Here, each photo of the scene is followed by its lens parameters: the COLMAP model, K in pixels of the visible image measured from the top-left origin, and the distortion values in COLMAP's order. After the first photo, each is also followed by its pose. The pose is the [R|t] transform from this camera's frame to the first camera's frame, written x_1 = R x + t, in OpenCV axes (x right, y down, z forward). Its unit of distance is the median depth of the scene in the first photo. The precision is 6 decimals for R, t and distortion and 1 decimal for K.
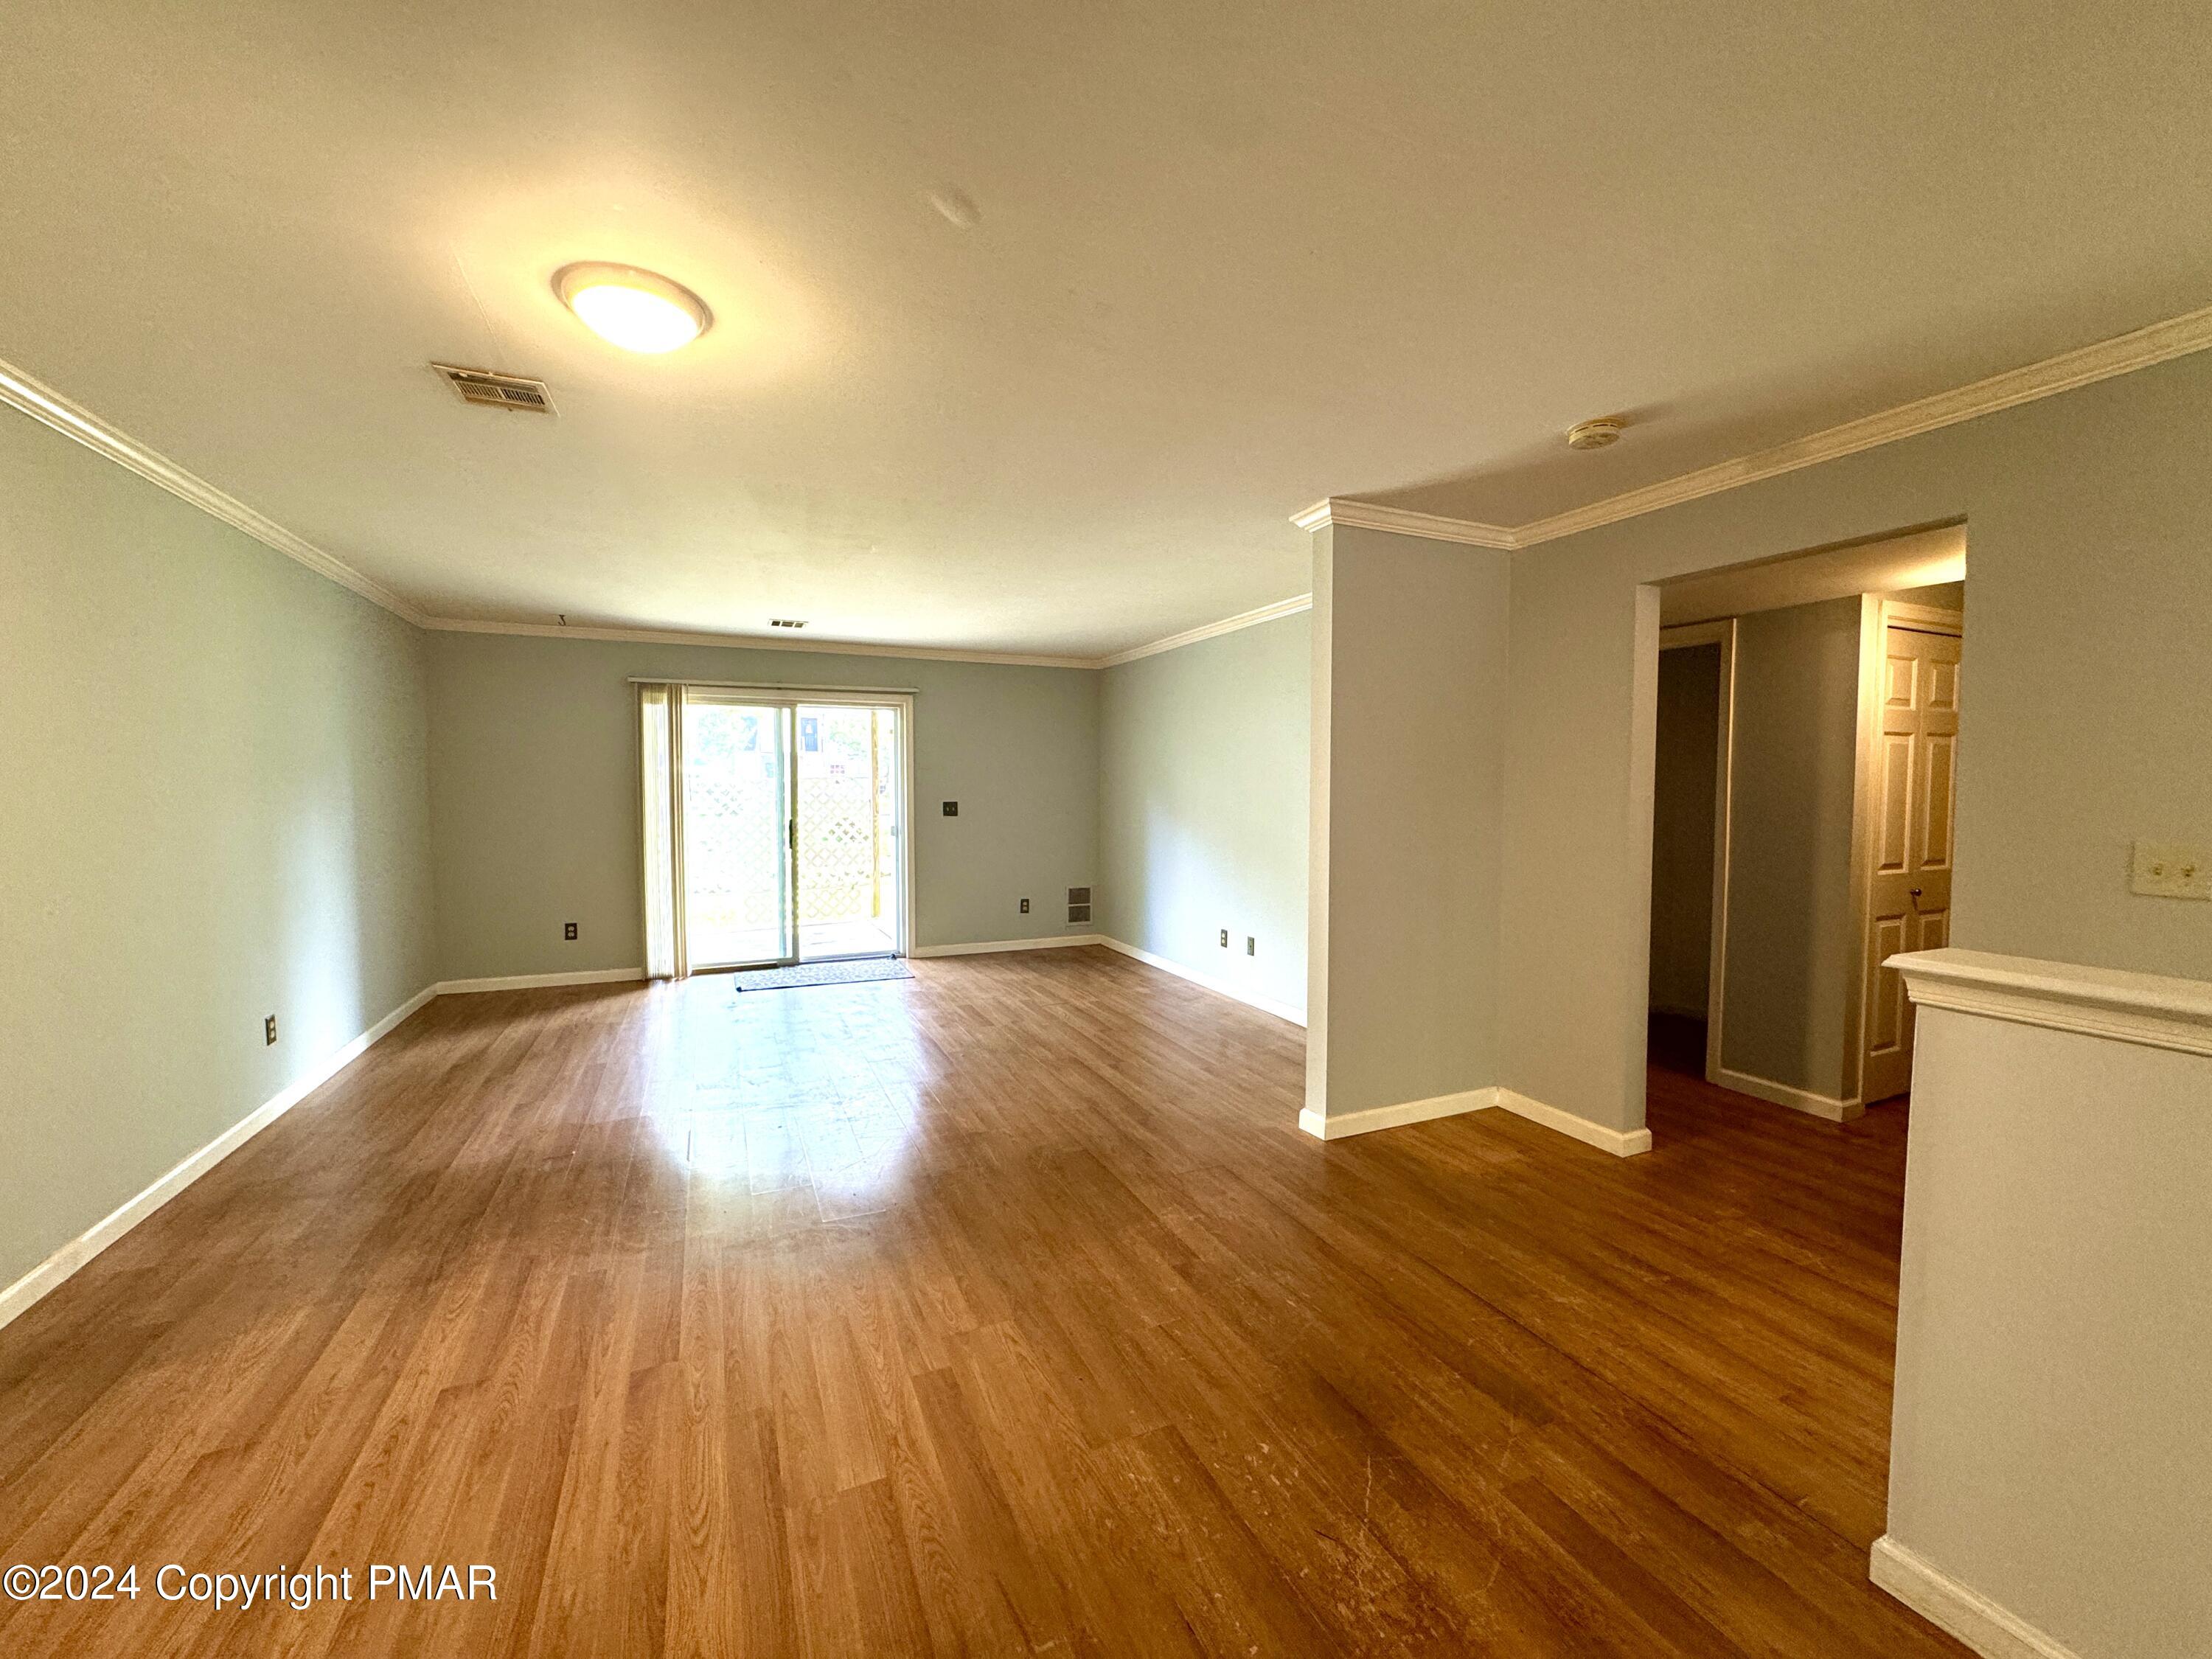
lens RADIAL K [[878.1, 0, 1101.2], [0, 878.1, 824.7], [0, 0, 1]] dist [-0.002984, 0.000040]
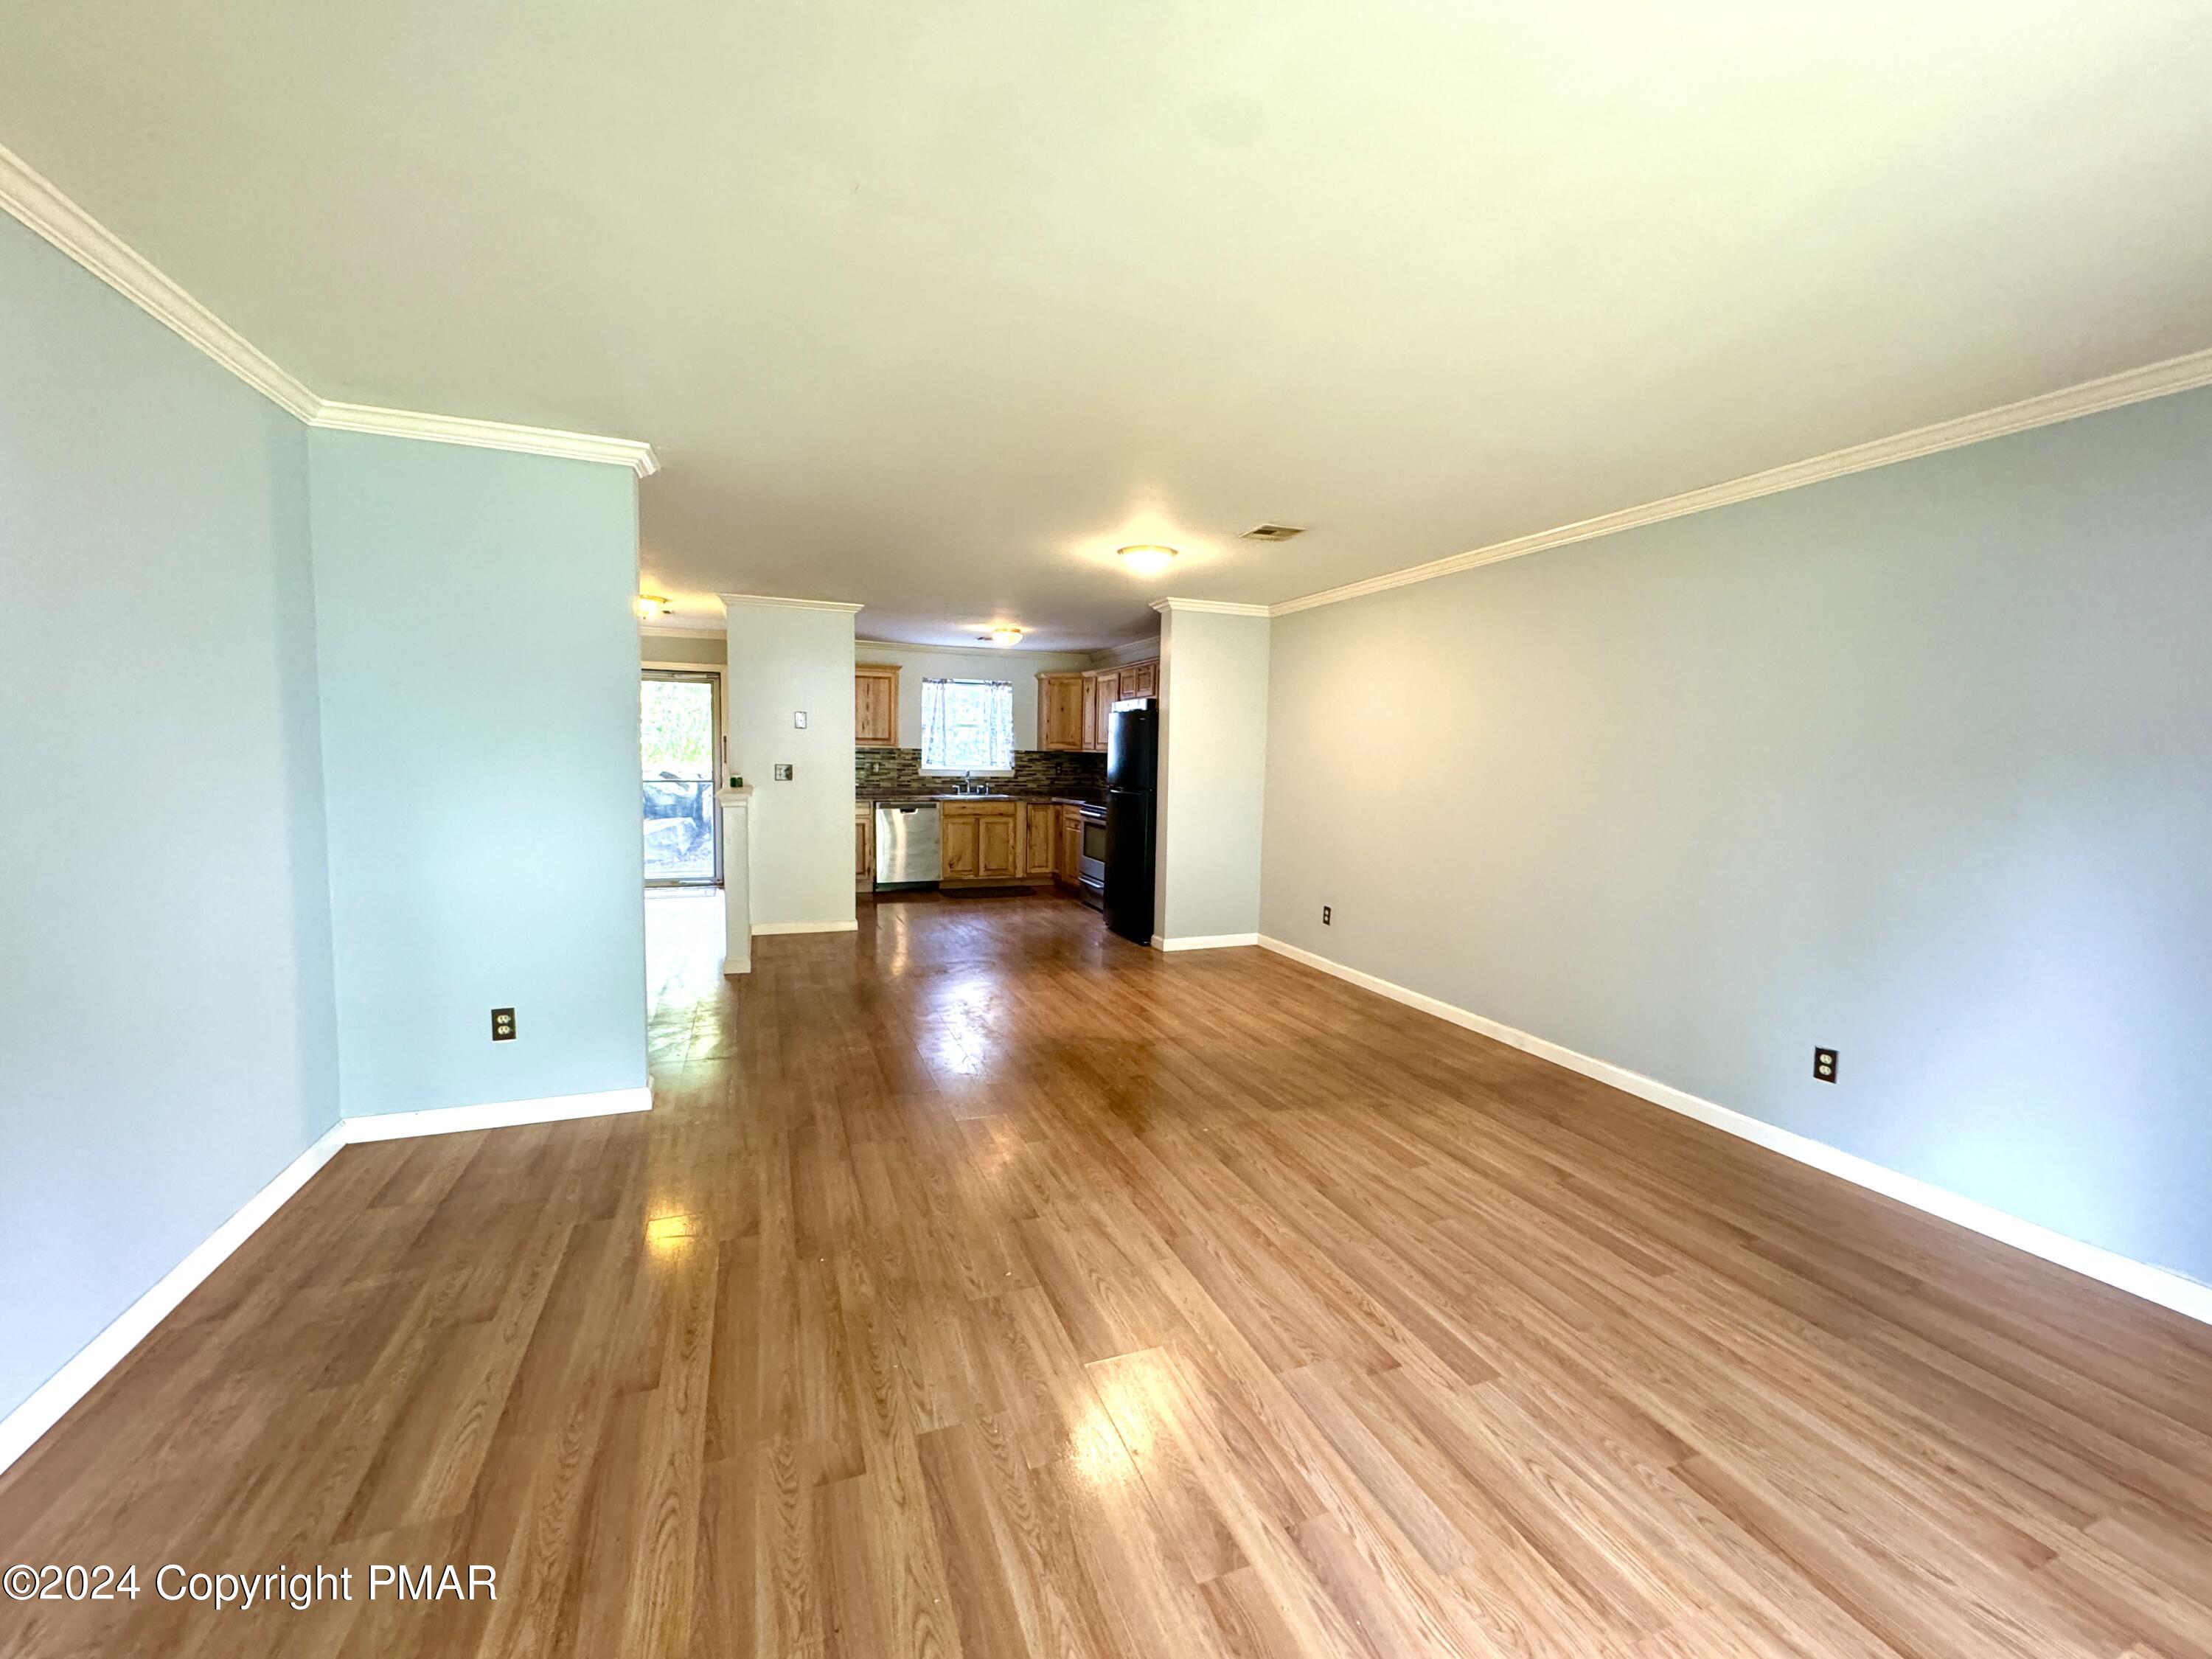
lens RADIAL K [[878.1, 0, 1100.5], [0, 878.1, 830.8], [0, 0, 1]] dist [-0.002984, 0.000040]
pose [[-0.998494, -0.028035, 0.047151, -0.275551], [-0.021676, 0.991230, 0.130359, -0.079311], [-0.050392, 0.129141, -0.990345, 1.775150]]
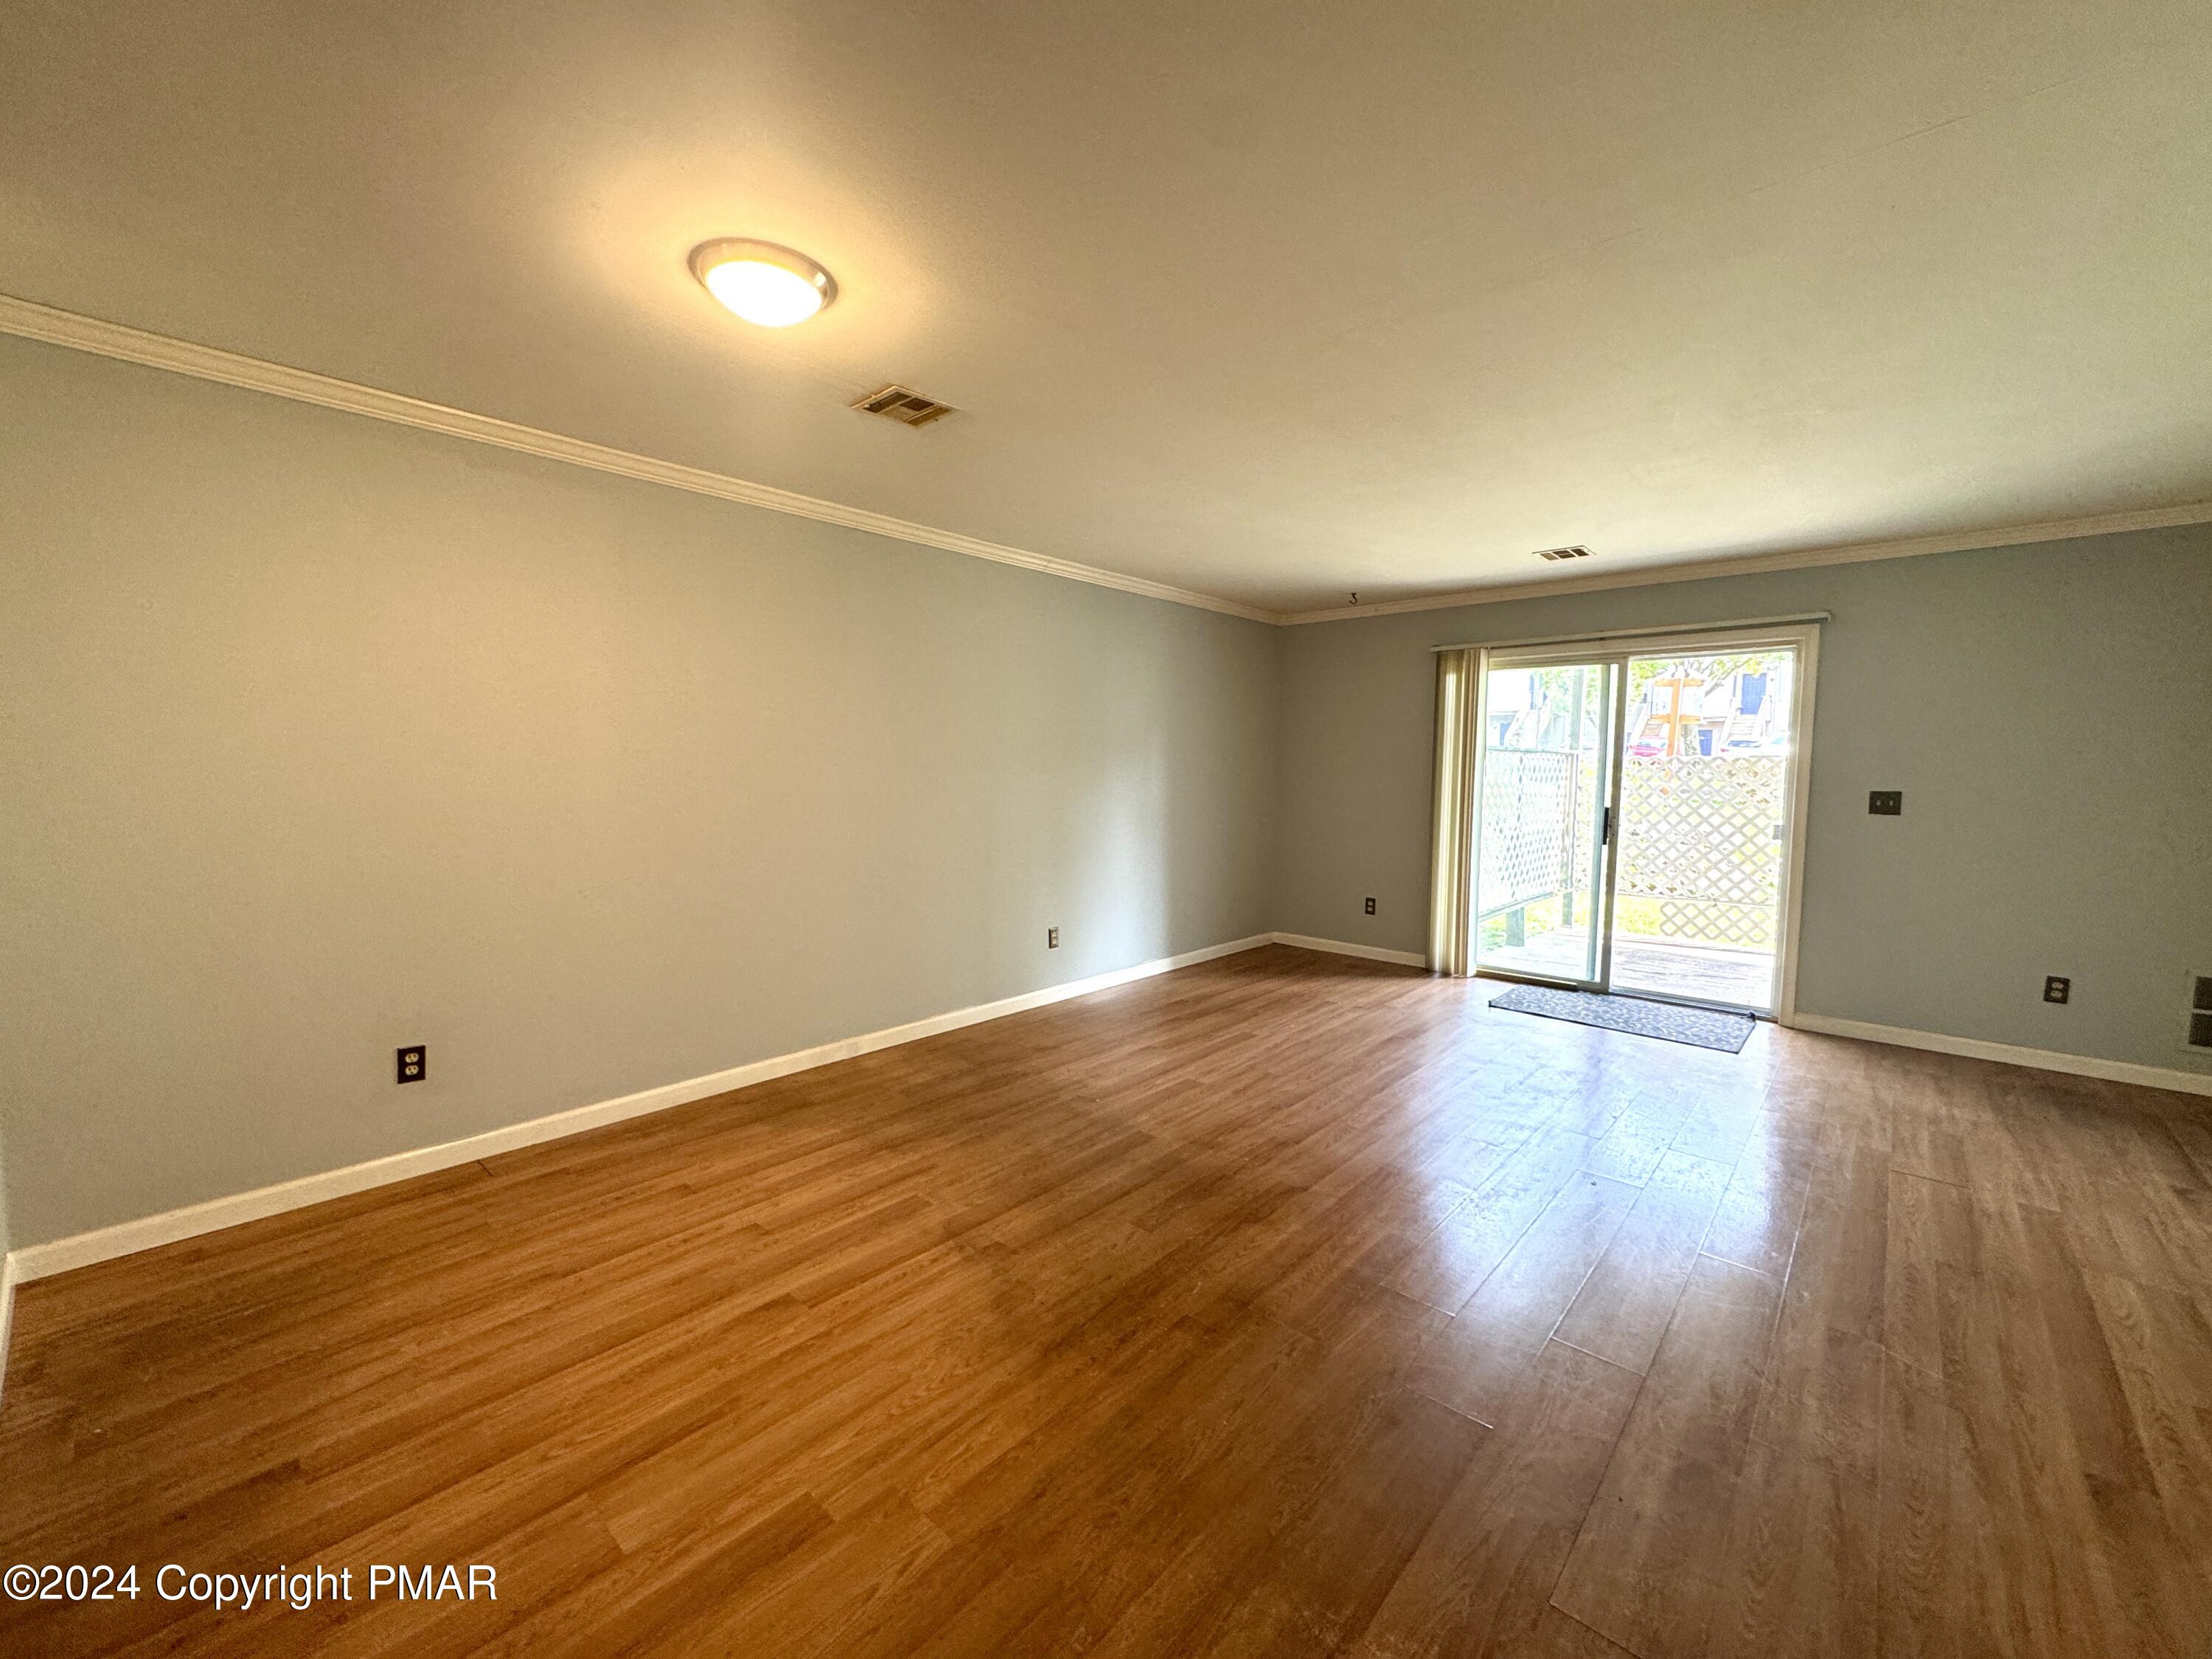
lens RADIAL K [[878.1, 0, 1110.4], [0, 878.1, 826.0], [0, 0, 1]] dist [-0.002984, 0.000040]
pose [[0.406656, 0.066139, -0.911184, 0.315718], [-0.047749, 0.997552, 0.051098, -0.013999], [0.912332, 0.022729, 0.408819, 0.498213]]
